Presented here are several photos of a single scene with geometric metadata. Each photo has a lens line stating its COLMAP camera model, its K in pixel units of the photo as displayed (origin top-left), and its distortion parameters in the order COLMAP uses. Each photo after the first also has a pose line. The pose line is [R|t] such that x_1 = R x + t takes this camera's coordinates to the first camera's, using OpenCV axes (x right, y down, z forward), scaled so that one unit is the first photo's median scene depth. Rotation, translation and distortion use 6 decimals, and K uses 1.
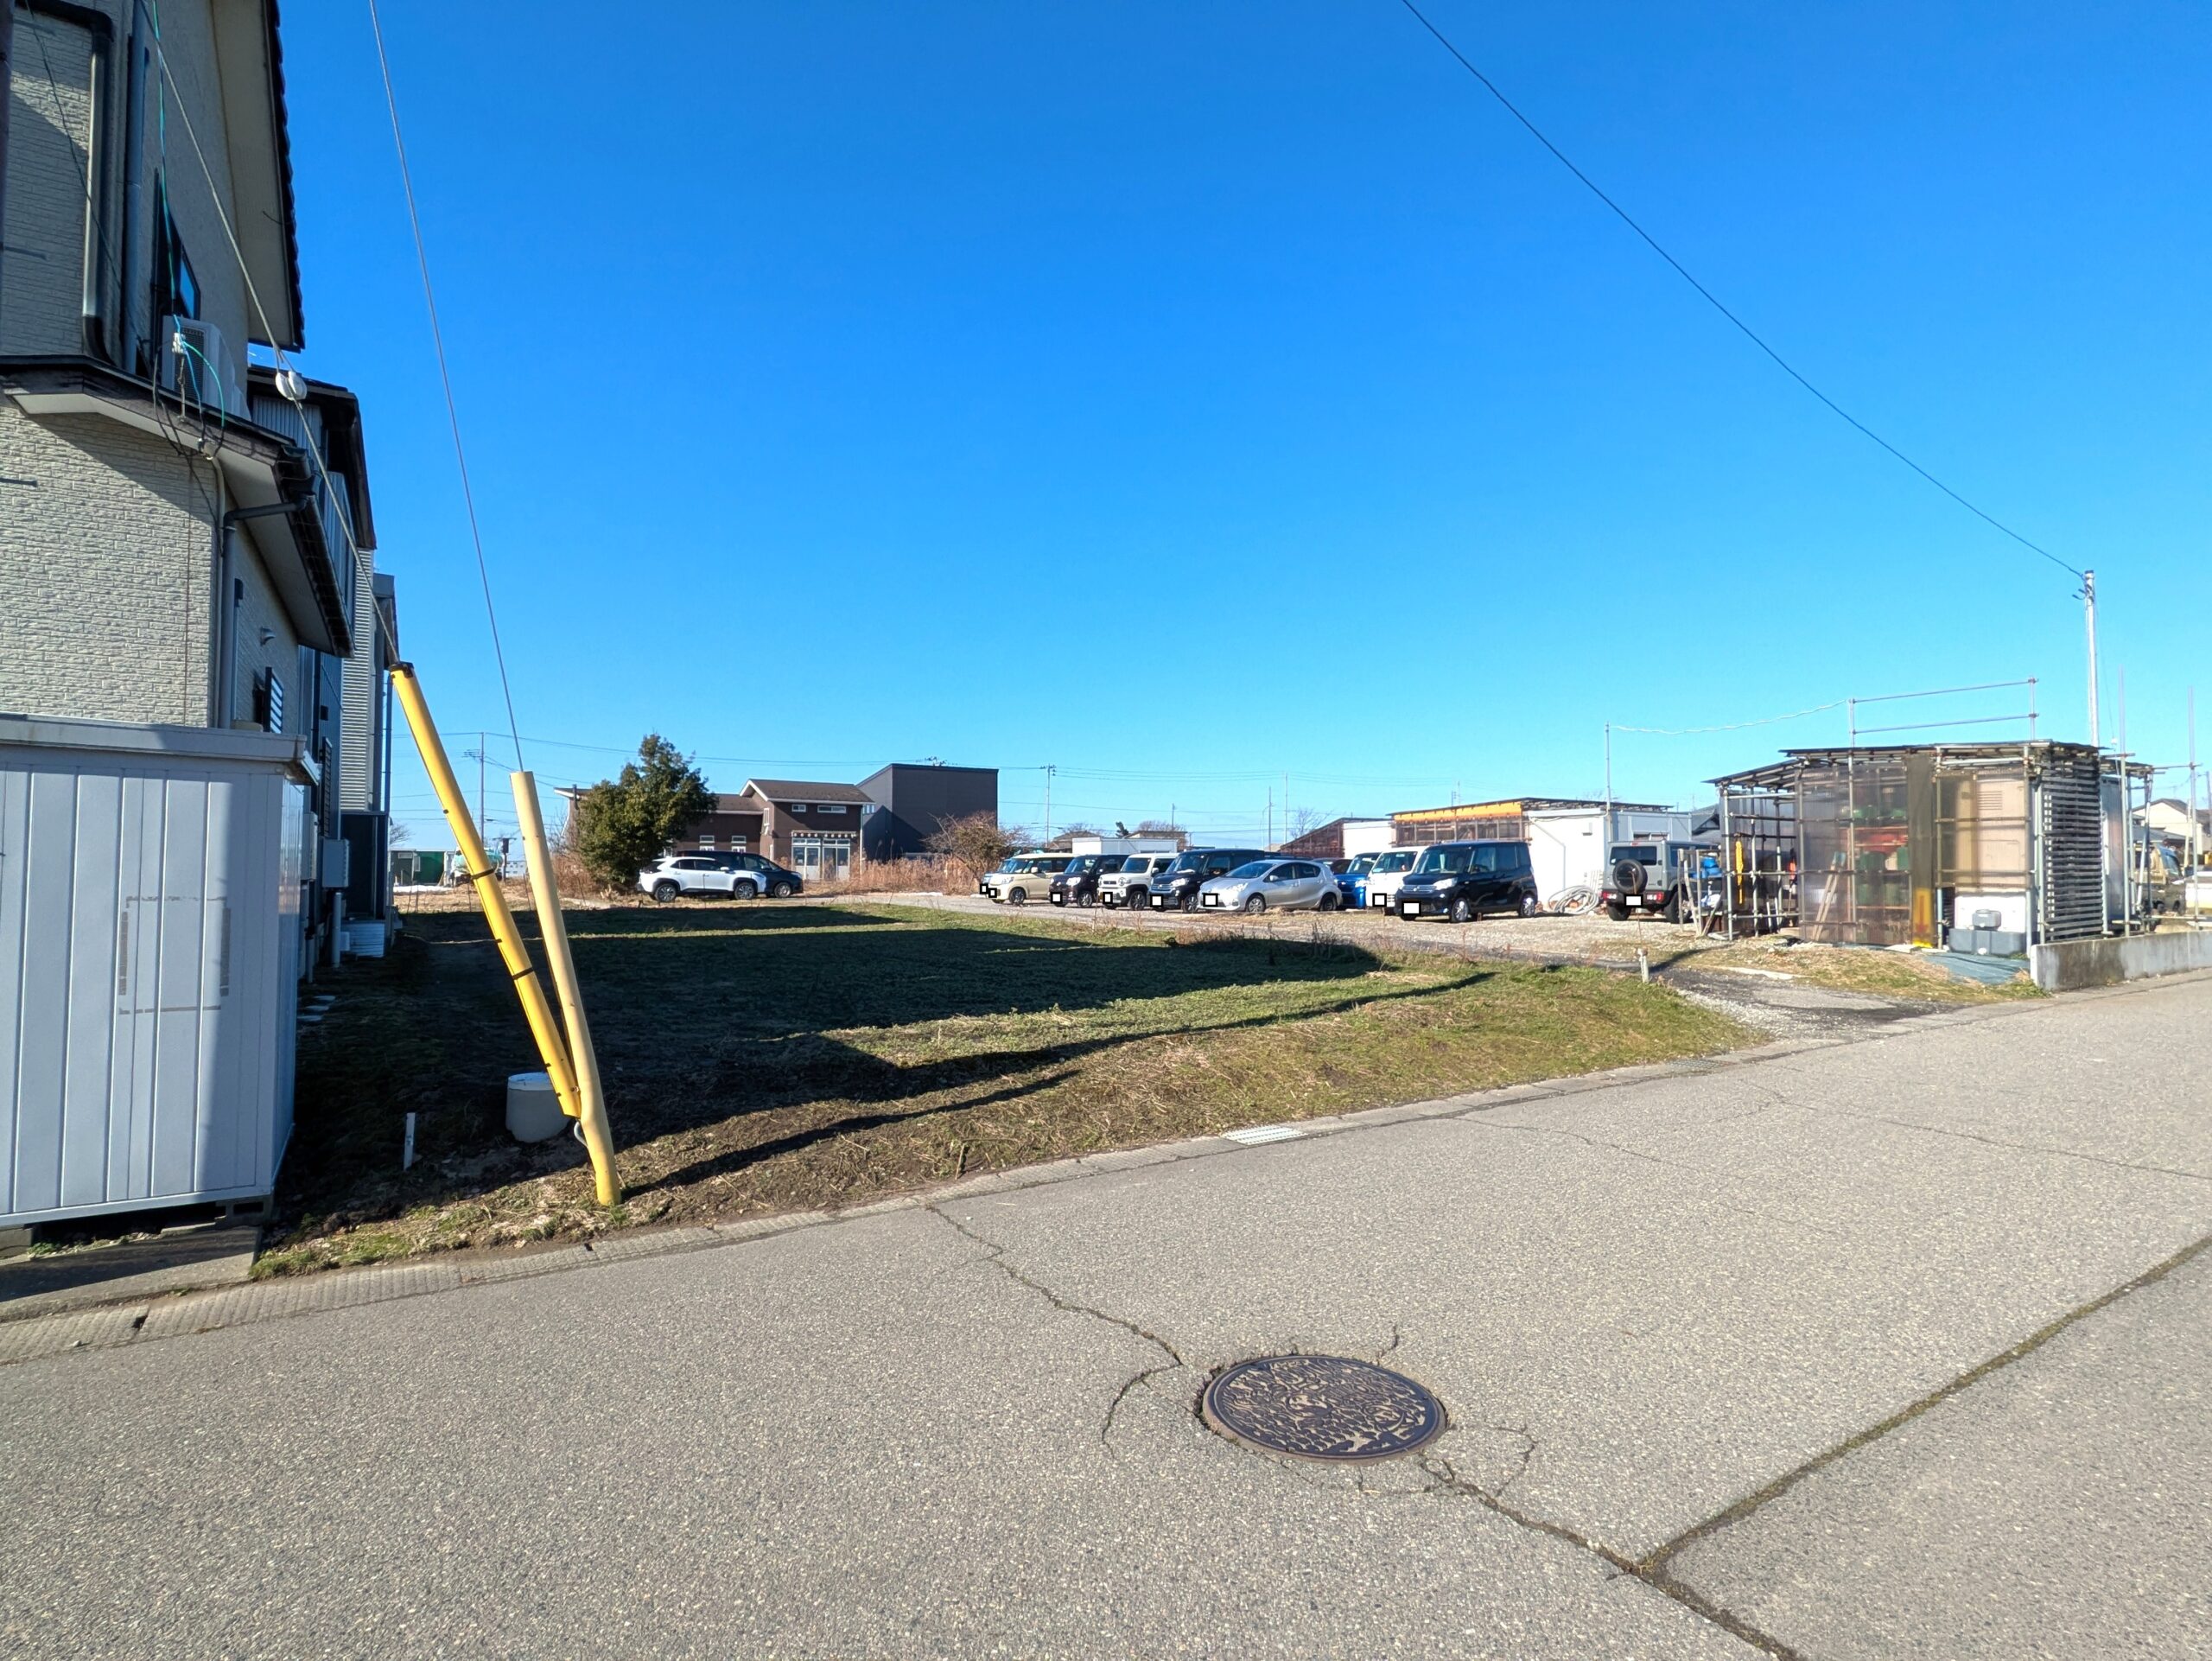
lens RADIAL K [[1121.9, 0, 1121.2], [0, 1121.9, 837.7], [0, 0, 1]] dist [0.002889, -0.004959]
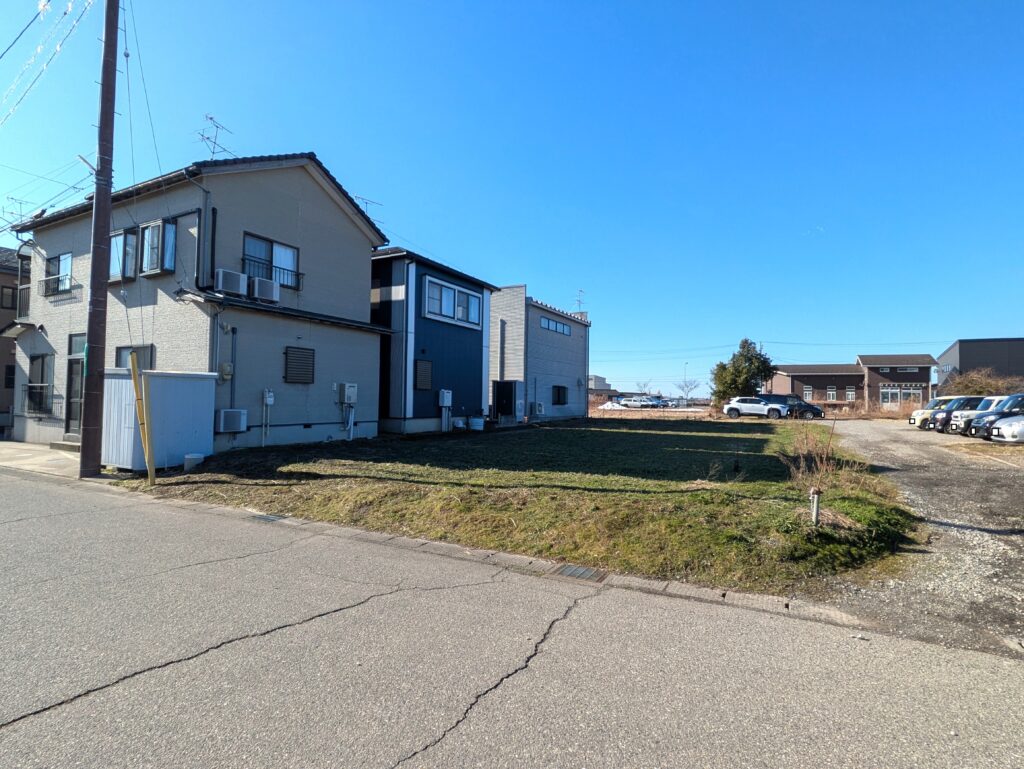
lens RADIAL K [[519.3, 0, 519.1], [0, 519.3, 387.8], [0, 0, 1]] dist [0.002889, -0.004959]
pose [[0.488015, -0.011133, -0.872764, 0.331070], [0.010519, 0.999921, -0.006873, 0.002826], [0.872772, -0.005826, 0.488094, 0.236868]]
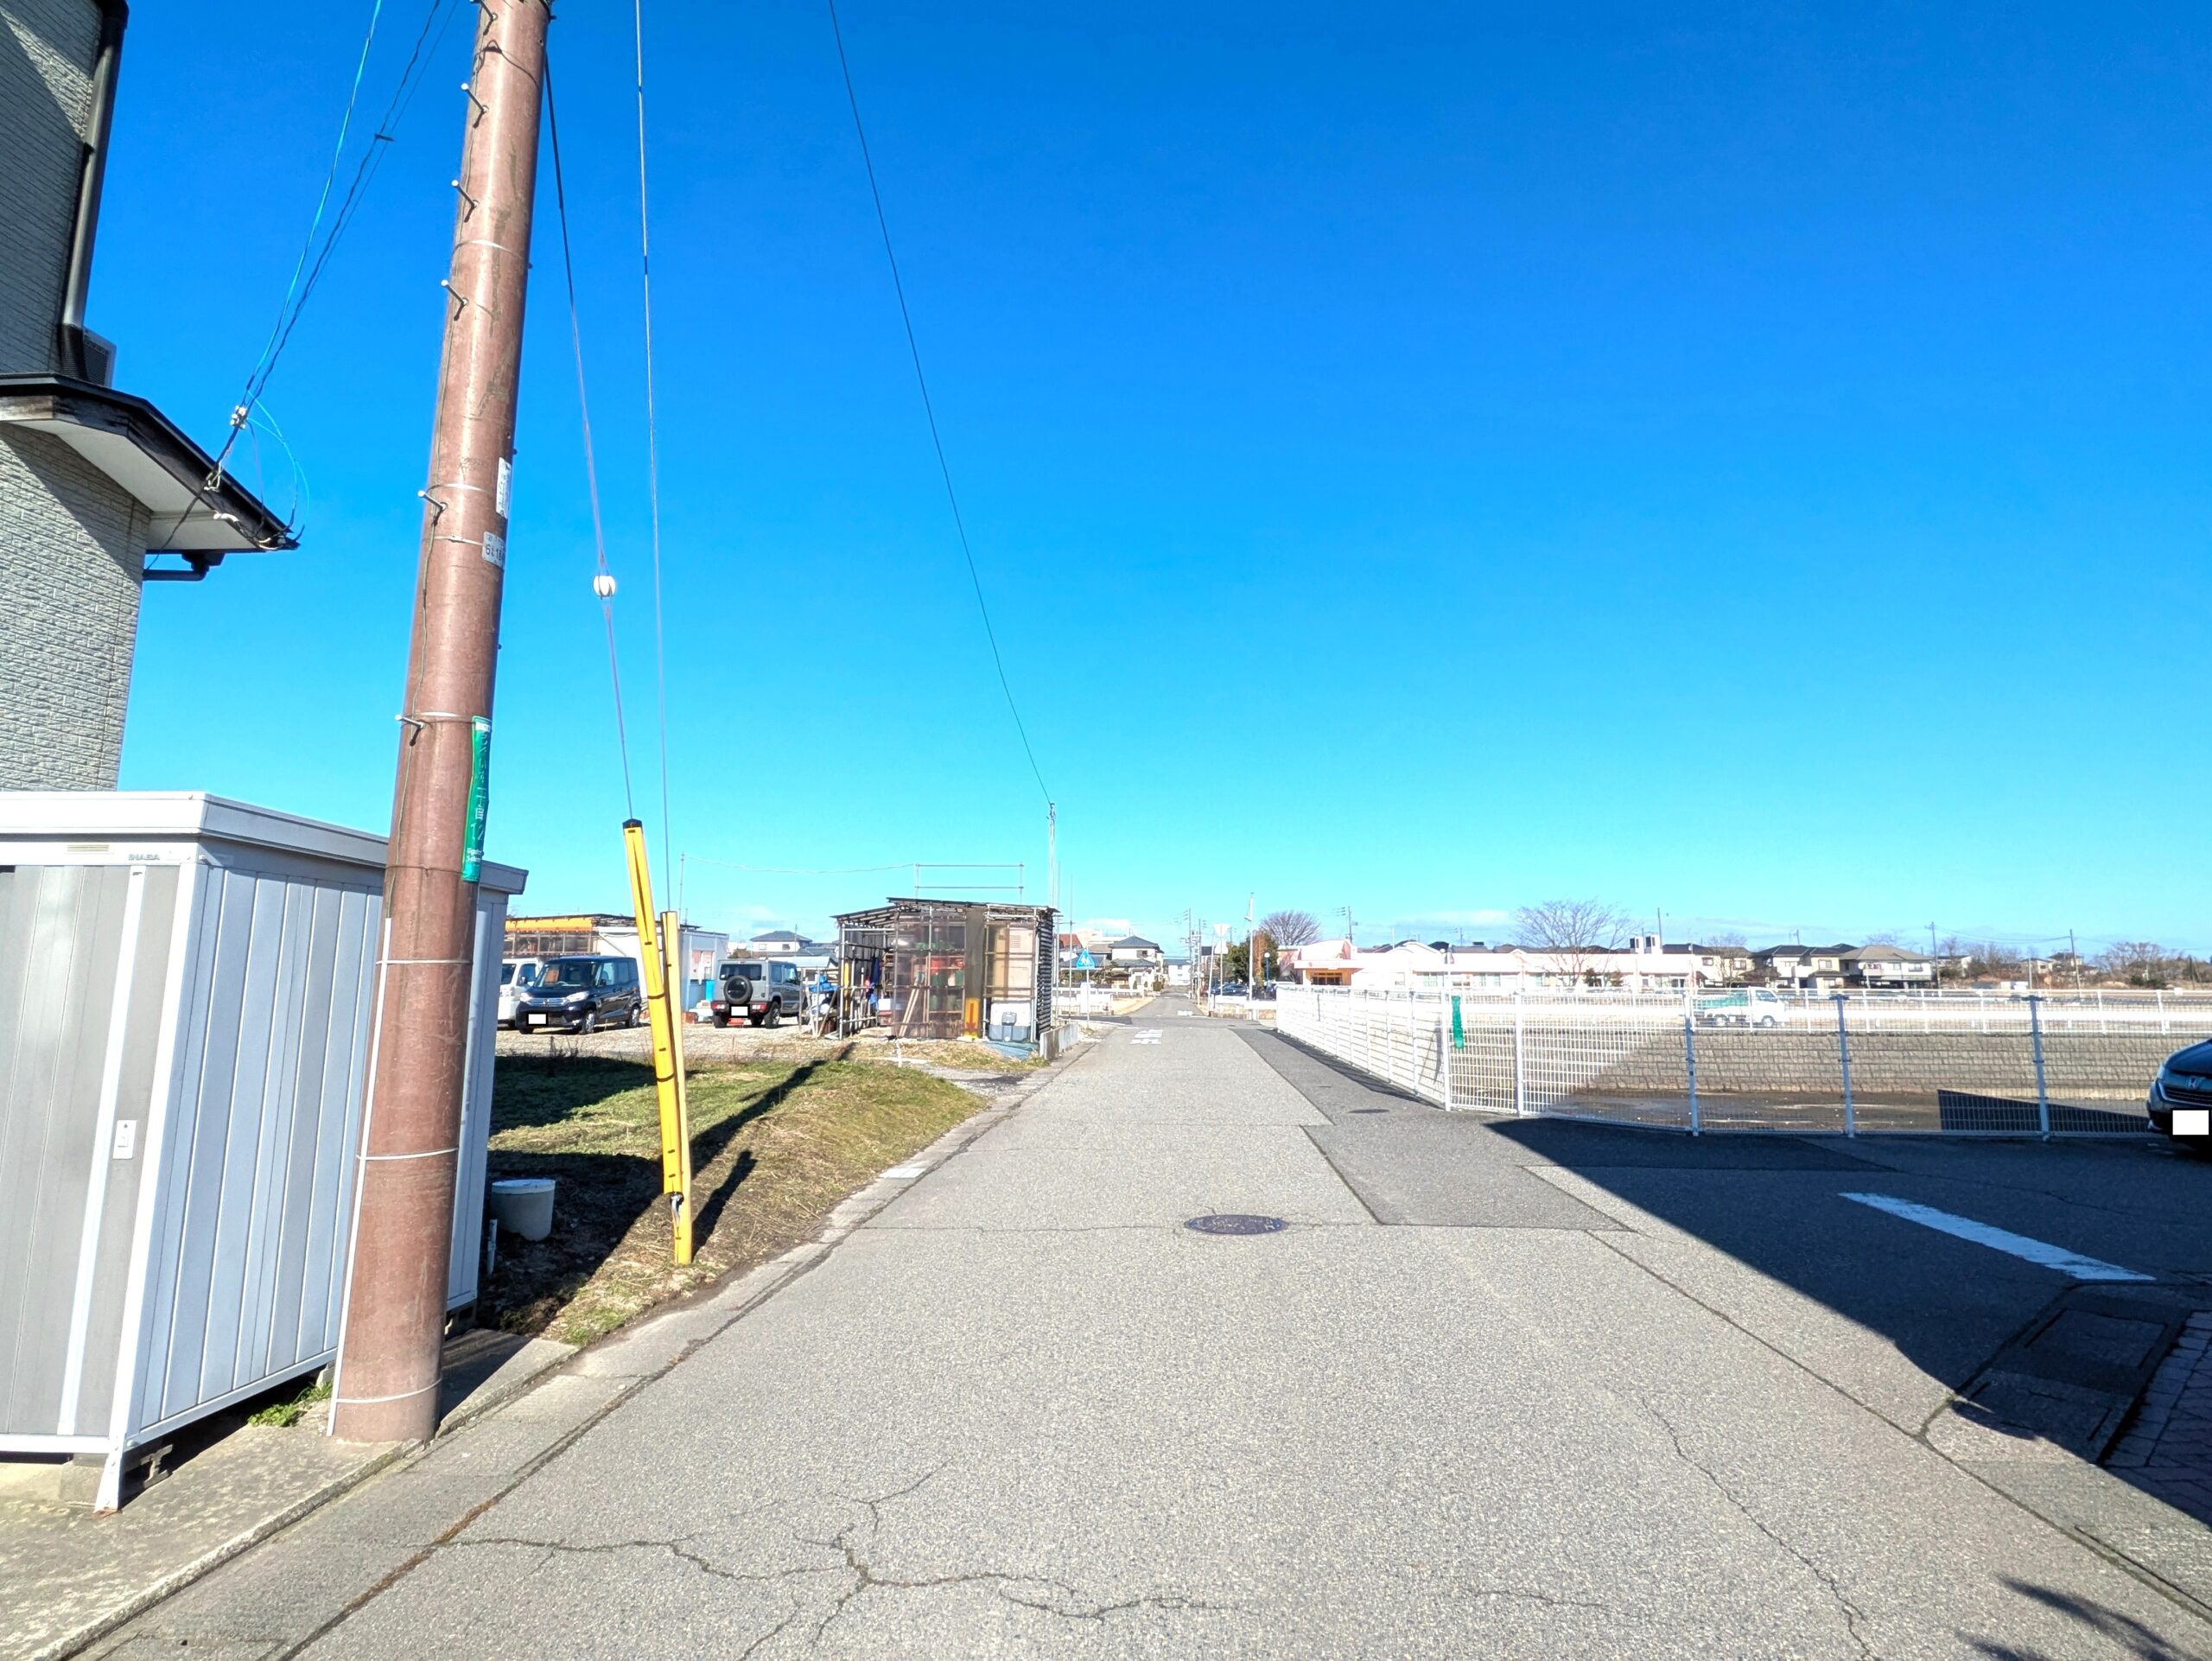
lens RADIAL K [[1121.9, 0, 1121.2], [0, 1121.9, 837.7], [0, 0, 1]] dist [0.002889, -0.004959]
pose [[0.586975, 0.108839, 0.802256, -0.233026], [-0.029829, 0.993157, -0.112913, -0.002612], [-0.809055, 0.042346, 0.586205, -0.024908]]
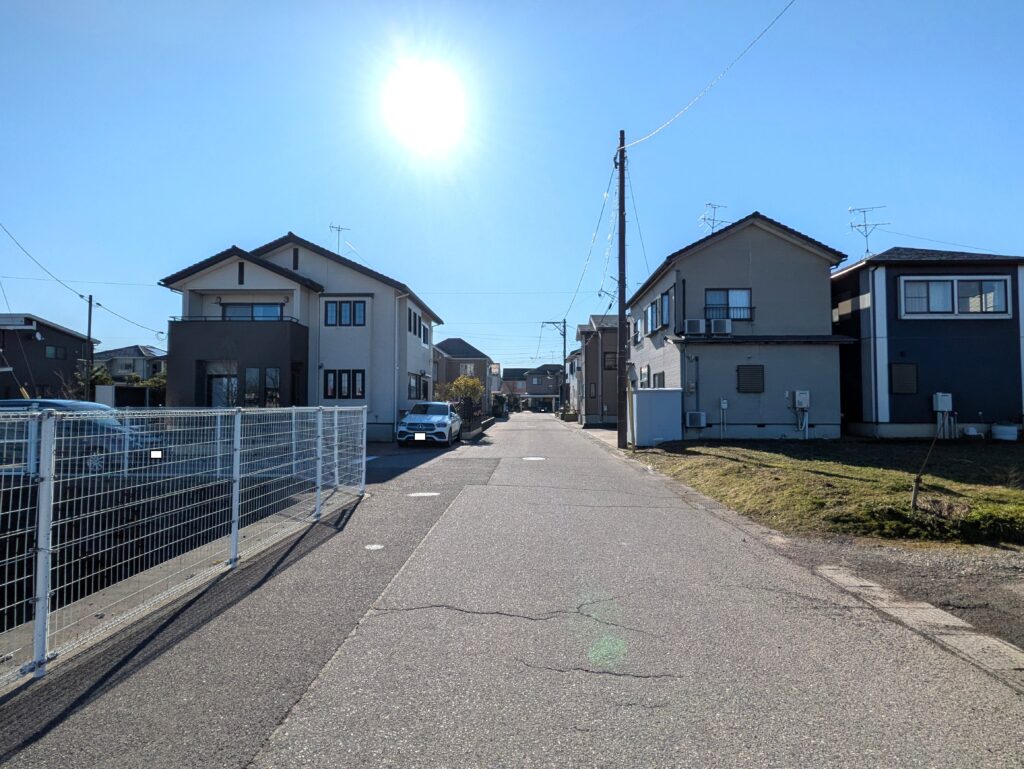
lens RADIAL K [[519.3, 0, 519.1], [0, 519.3, 387.8], [0, 0, 1]] dist [0.002889, -0.004959]
pose [[-0.570723, -0.021883, -0.820851, 0.497462], [0.025884, 0.998669, -0.044620, 0.008656], [0.820735, -0.046713, -0.569397, 0.435229]]
